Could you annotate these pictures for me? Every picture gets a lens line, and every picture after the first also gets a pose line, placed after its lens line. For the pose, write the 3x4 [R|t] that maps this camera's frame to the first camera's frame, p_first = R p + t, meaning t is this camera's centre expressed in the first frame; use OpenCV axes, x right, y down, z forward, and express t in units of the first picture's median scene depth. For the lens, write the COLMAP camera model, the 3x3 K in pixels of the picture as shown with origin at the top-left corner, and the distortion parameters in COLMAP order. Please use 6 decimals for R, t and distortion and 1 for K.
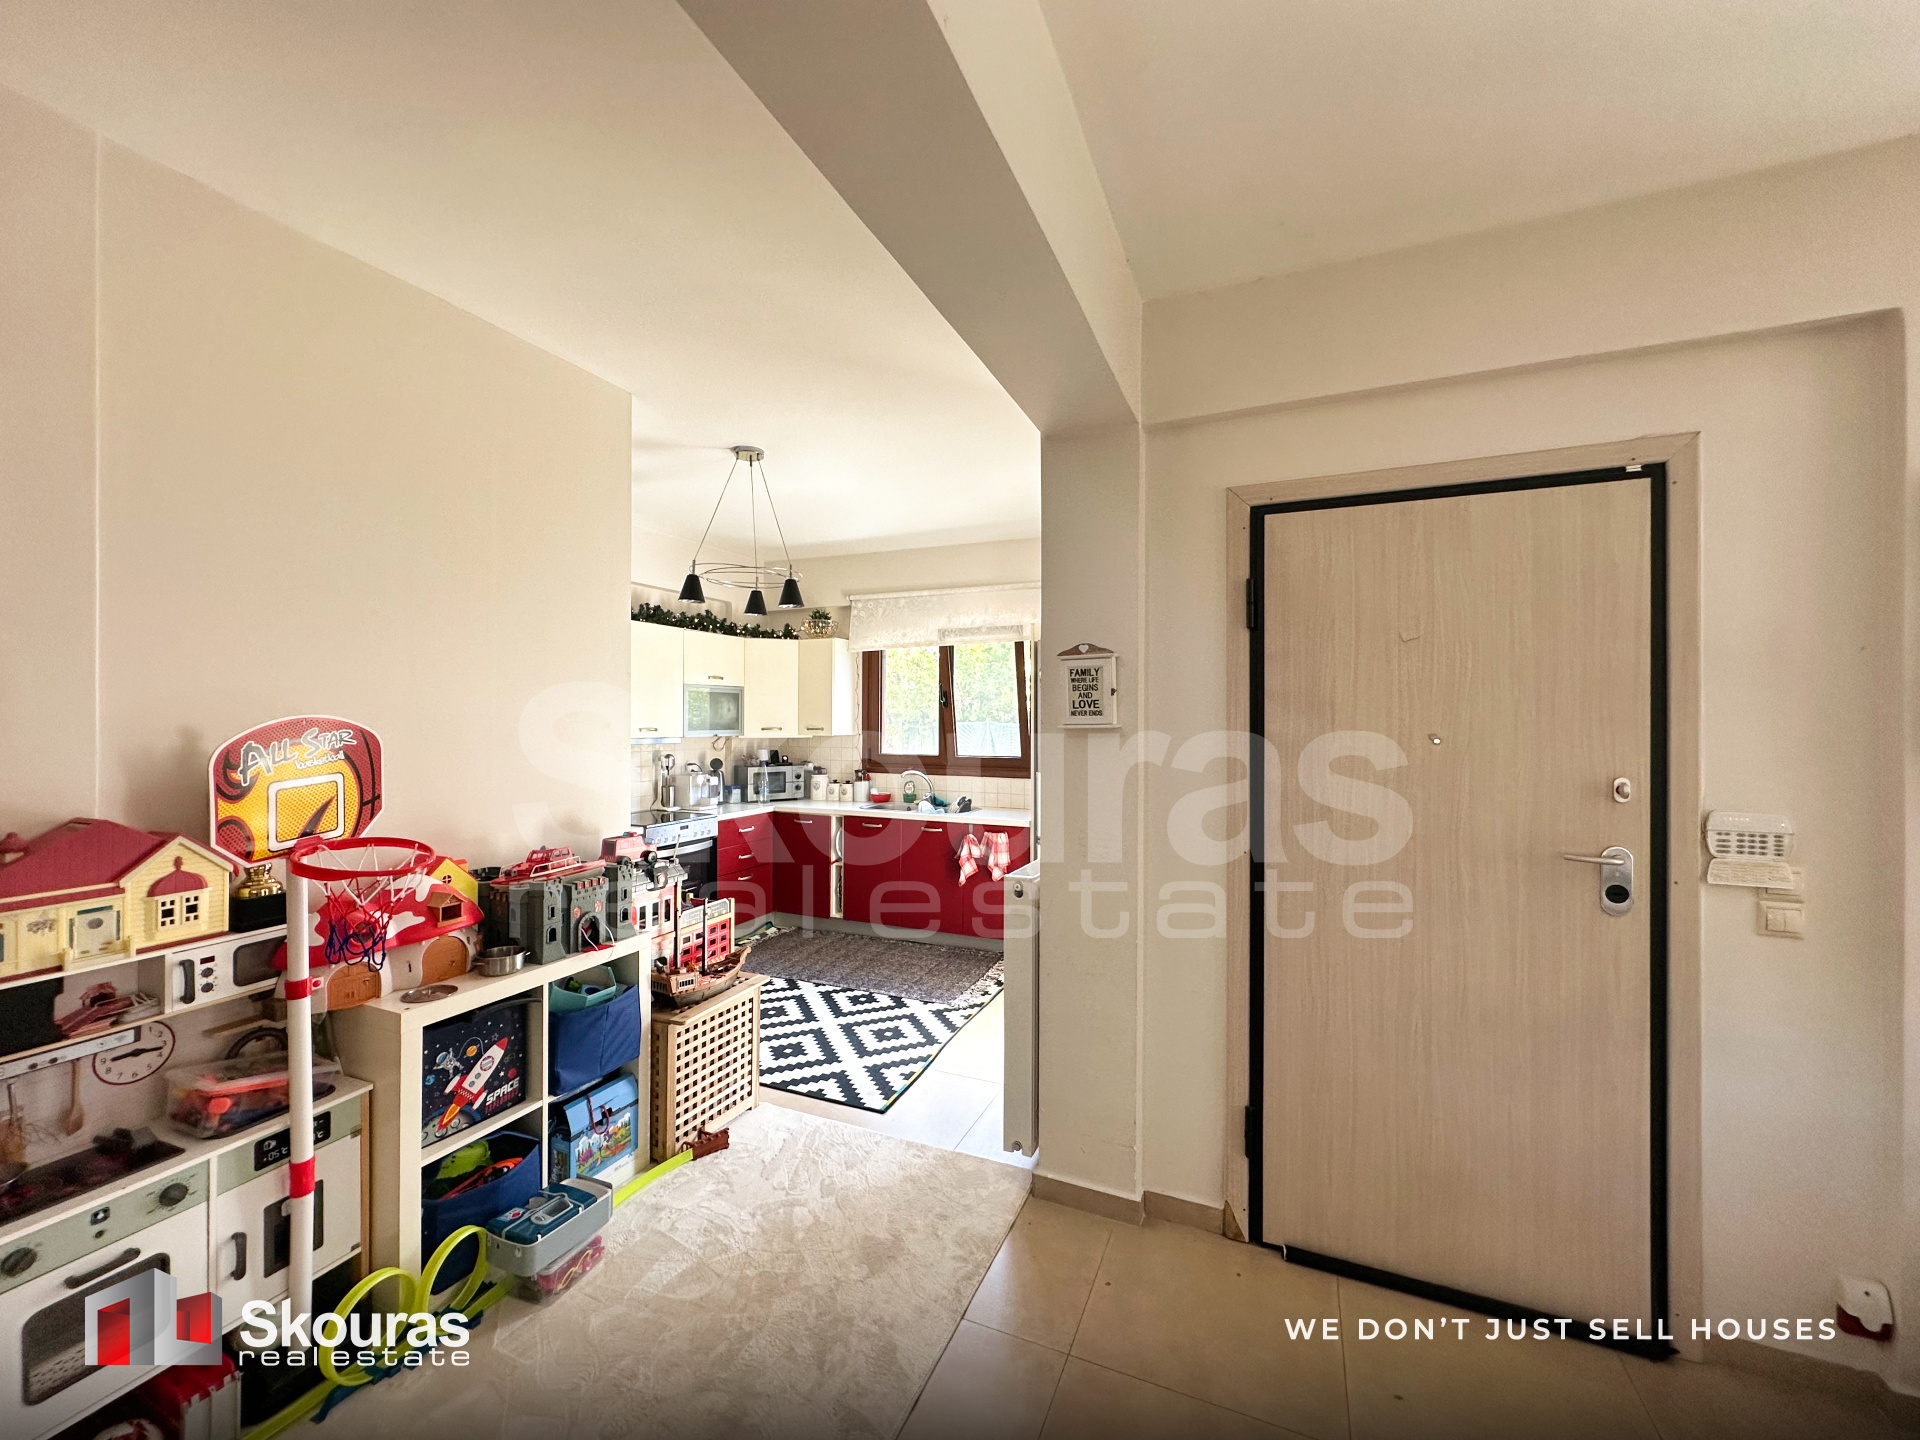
lens RADIAL K [[765.2, 0, 963.1], [0, 765.2, 717.6], [0, 0, 1]] dist [0.000205, -0.000075]
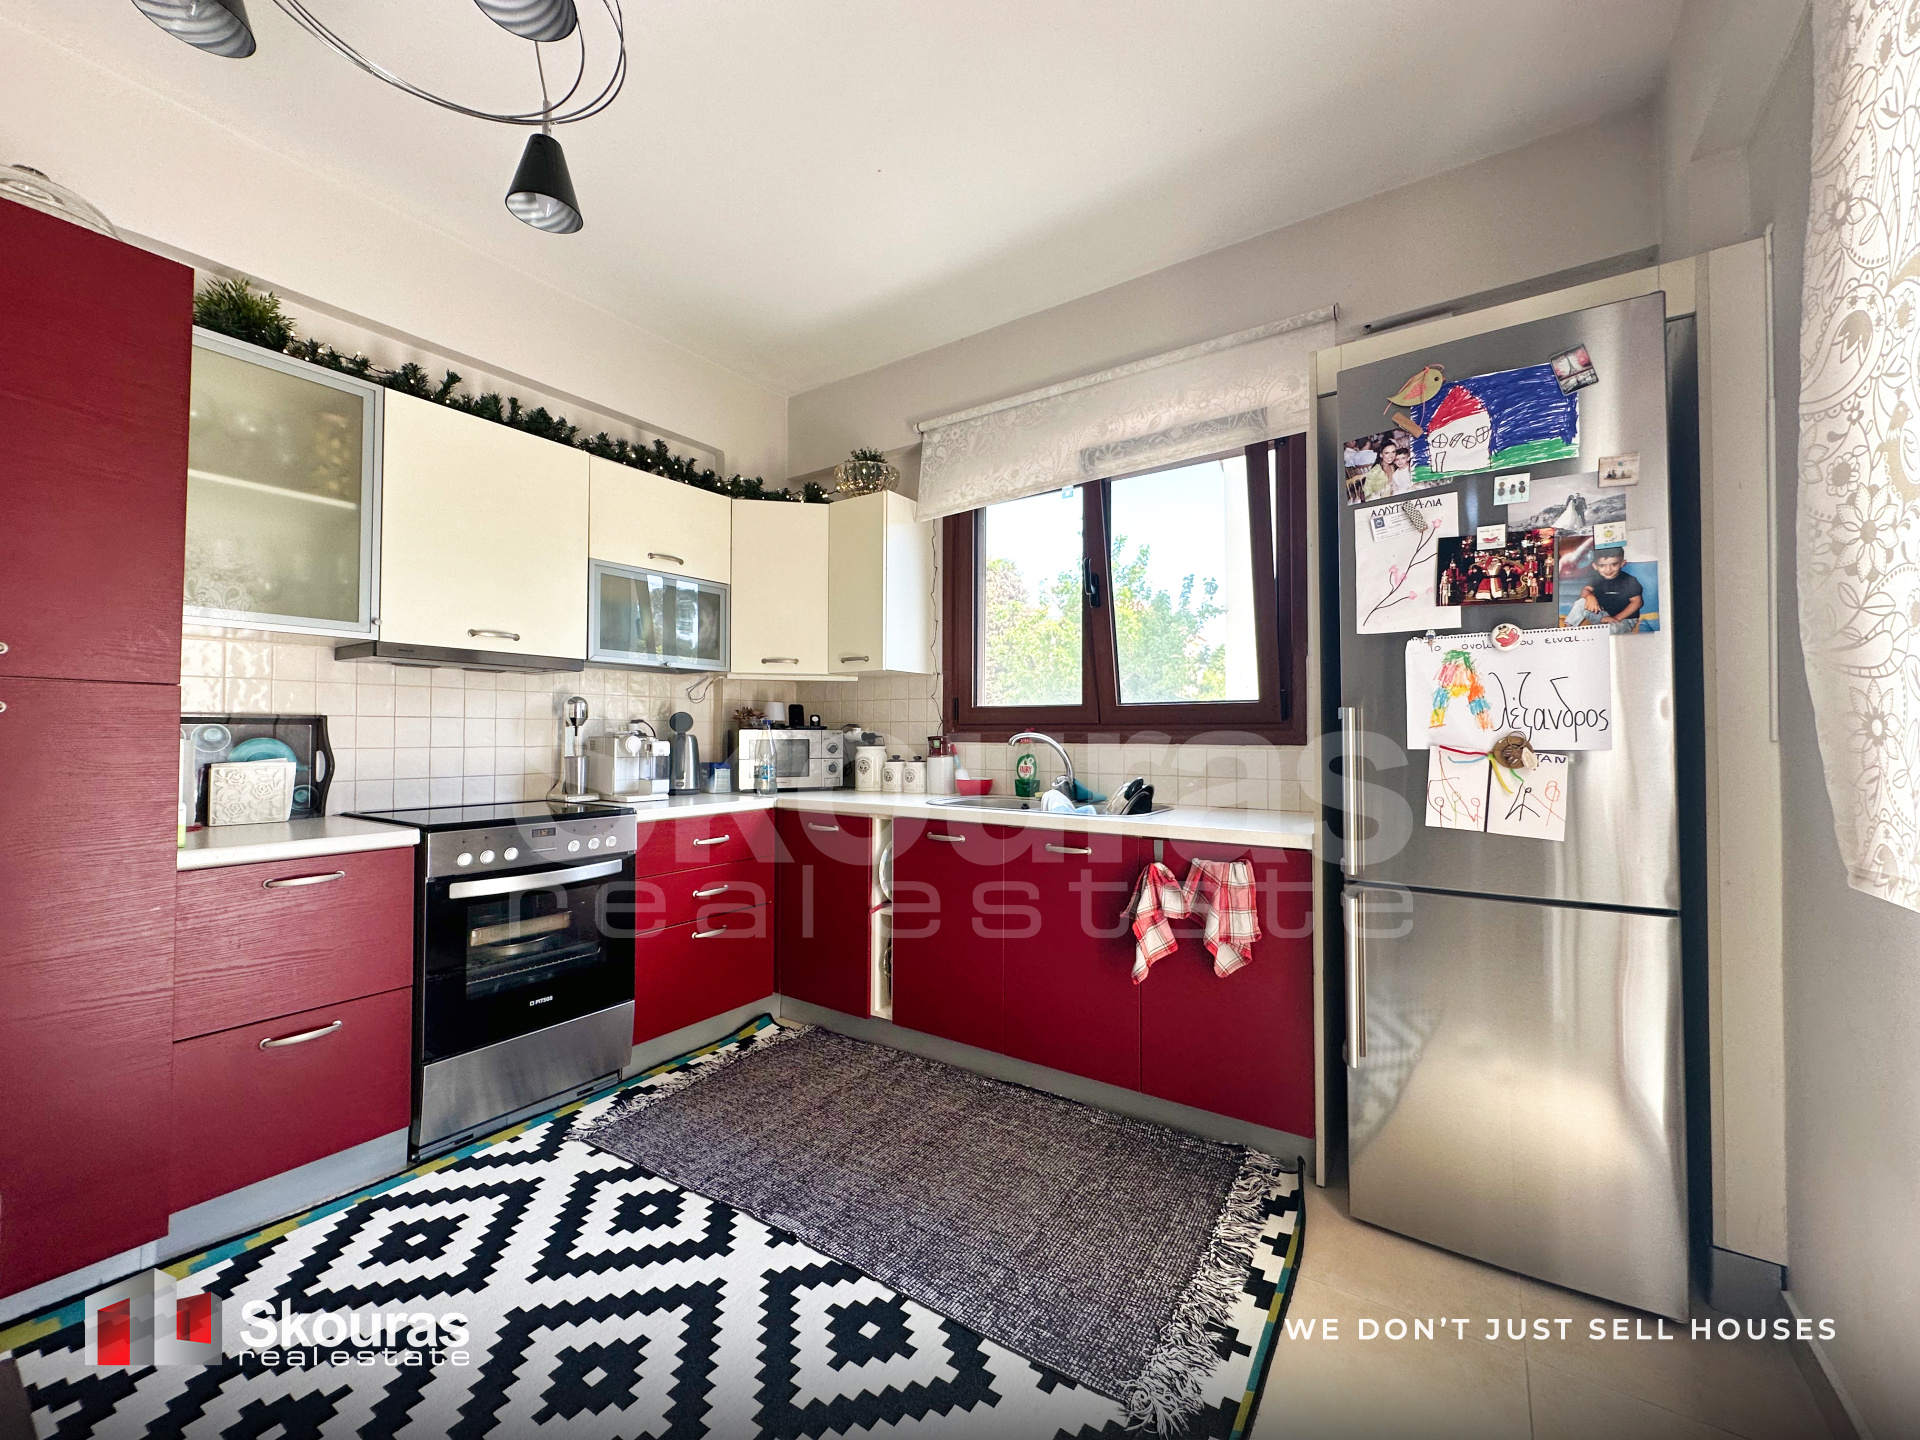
lens RADIAL K [[765.2, 0, 963.1], [0, 765.2, 717.6], [0, 0, 1]] dist [0.000205, -0.000075]
pose [[0.982858, -0.007047, -0.184231, -0.016573], [0.003675, 0.999820, -0.018639, 0.068991], [0.184329, 0.017643, 0.982706, 0.488409]]
